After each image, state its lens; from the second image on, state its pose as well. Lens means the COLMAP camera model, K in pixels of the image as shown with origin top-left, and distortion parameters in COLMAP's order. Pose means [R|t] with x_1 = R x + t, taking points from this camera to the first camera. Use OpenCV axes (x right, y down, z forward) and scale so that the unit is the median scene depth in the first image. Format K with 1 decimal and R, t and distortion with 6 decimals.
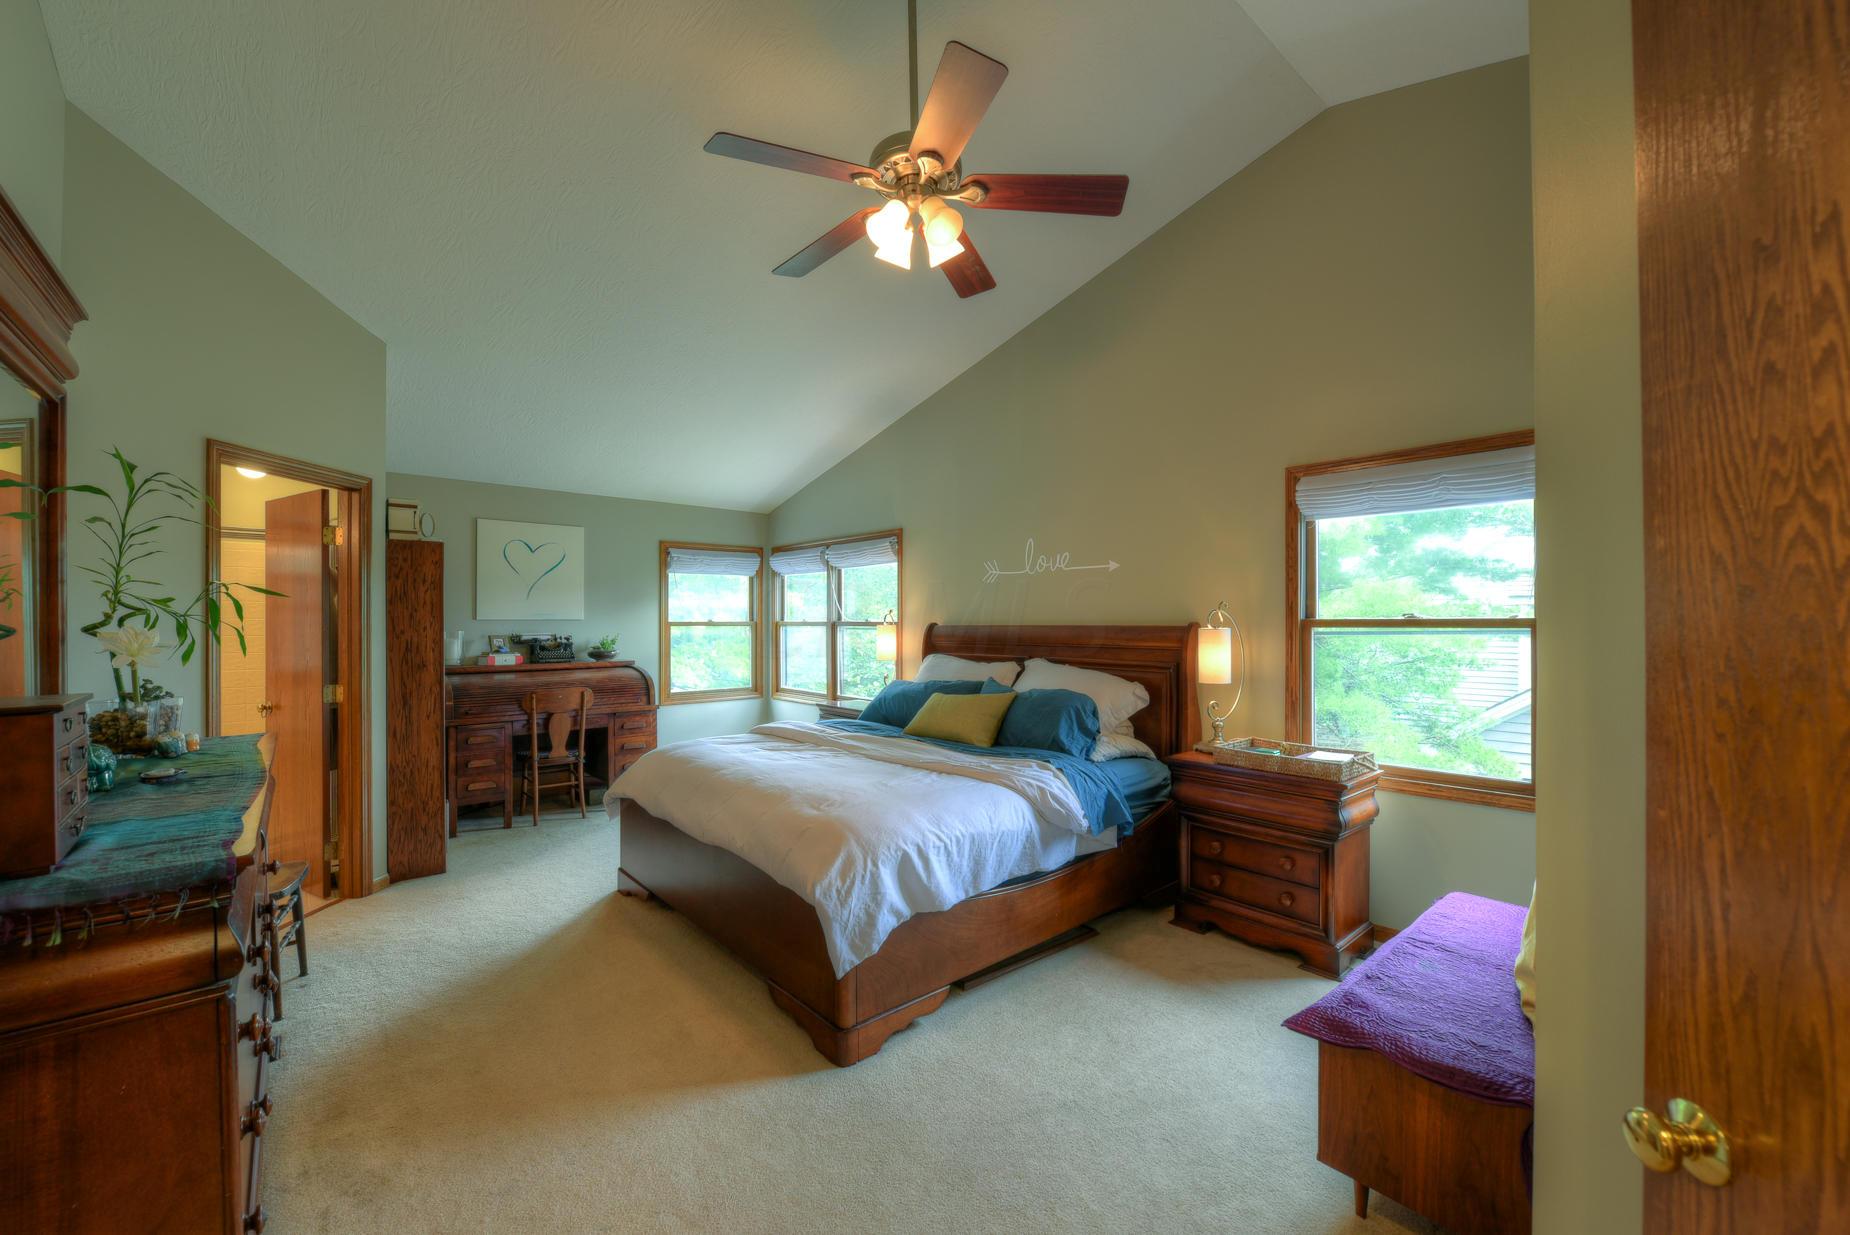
lens RADIAL K [[730.8, 0, 921.2], [0, 730.8, 623.1], [0, 0, 1]] dist [-0.008371, -0.000651]
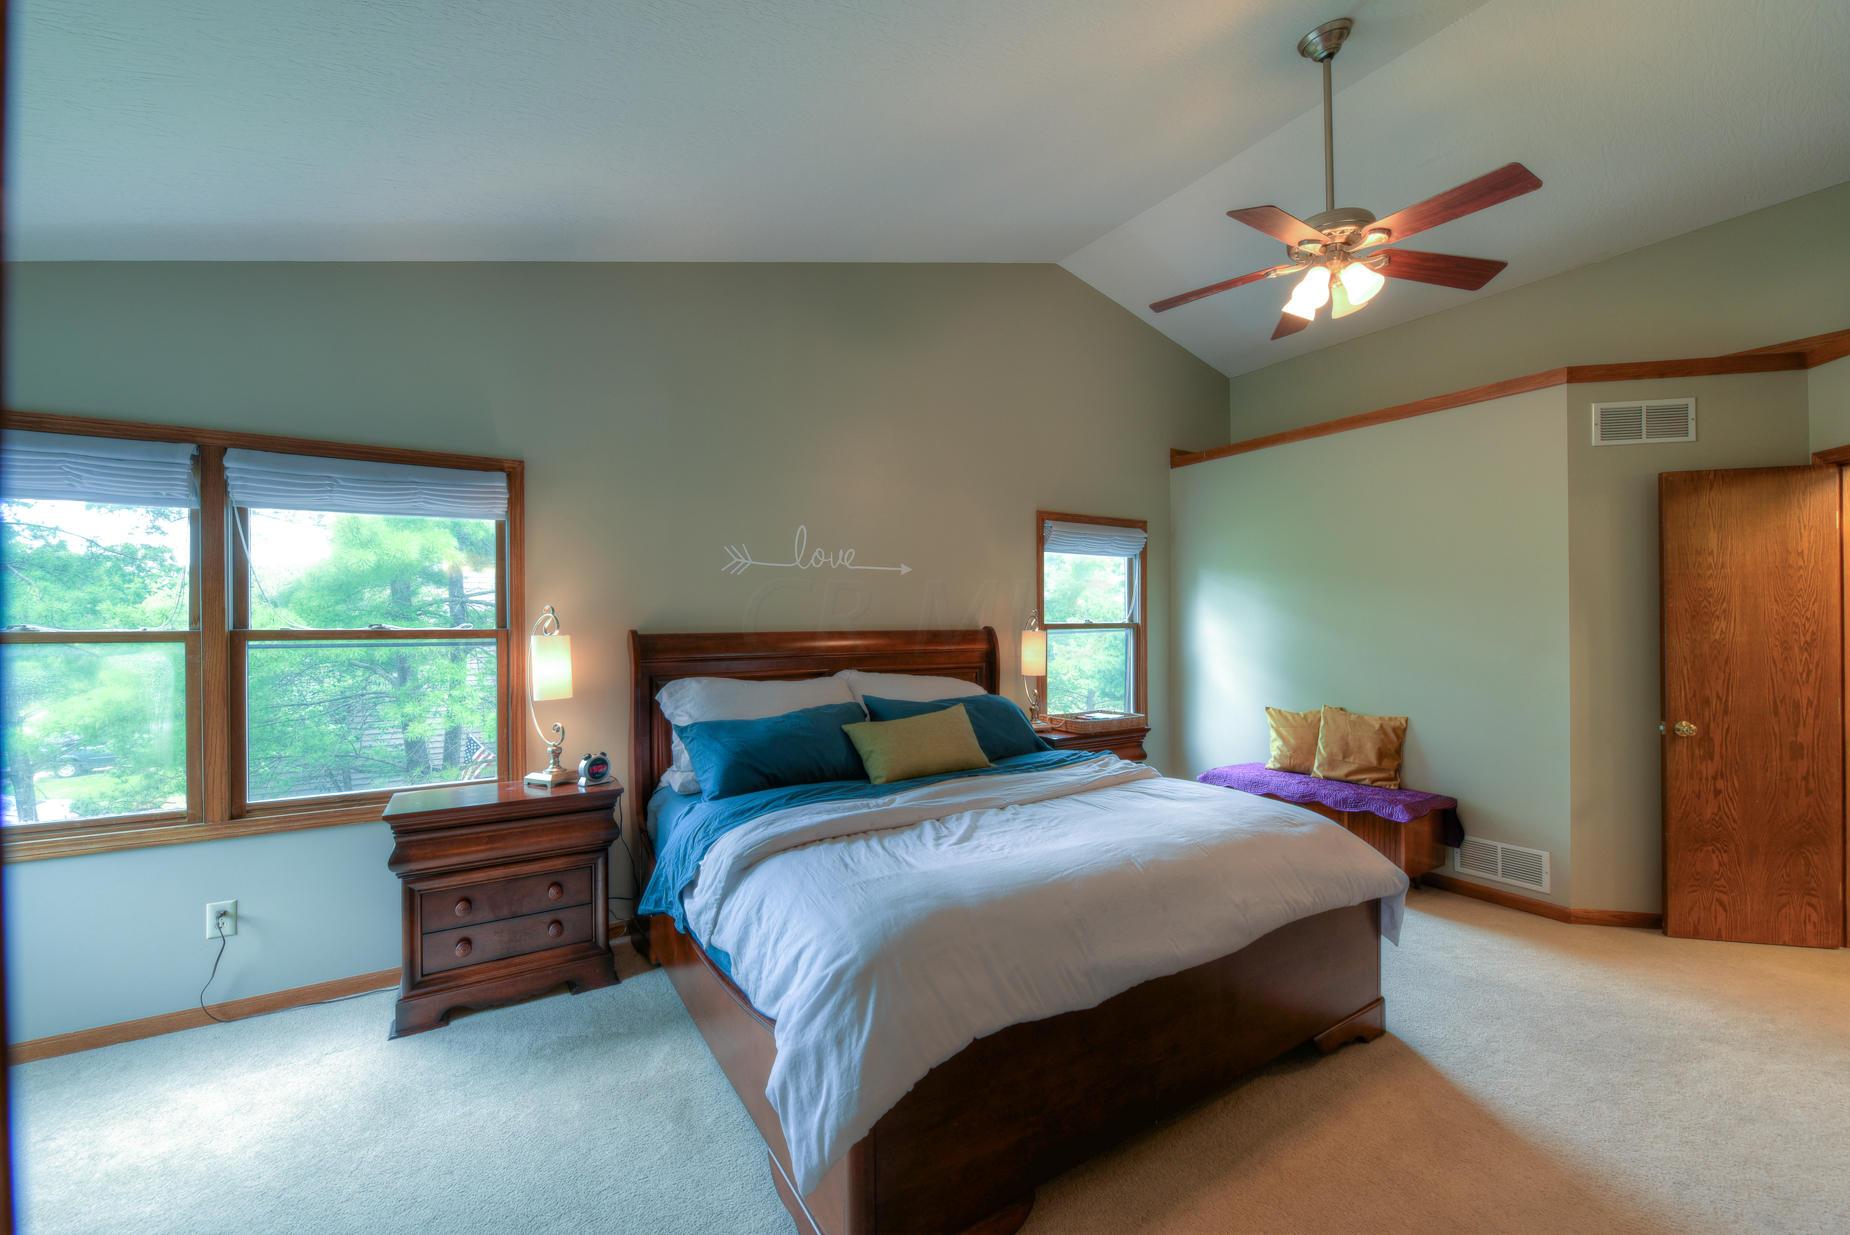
lens RADIAL K [[730.8, 0, 921.2], [0, 730.8, 623.1], [0, 0, 1]] dist [-0.008371, -0.000651]
pose [[0.152832, 0.002973, 0.988248, -0.668153], [0.010131, 0.999938, -0.004575, -0.001019], [-0.988200, 0.010711, 0.152793, 0.781592]]
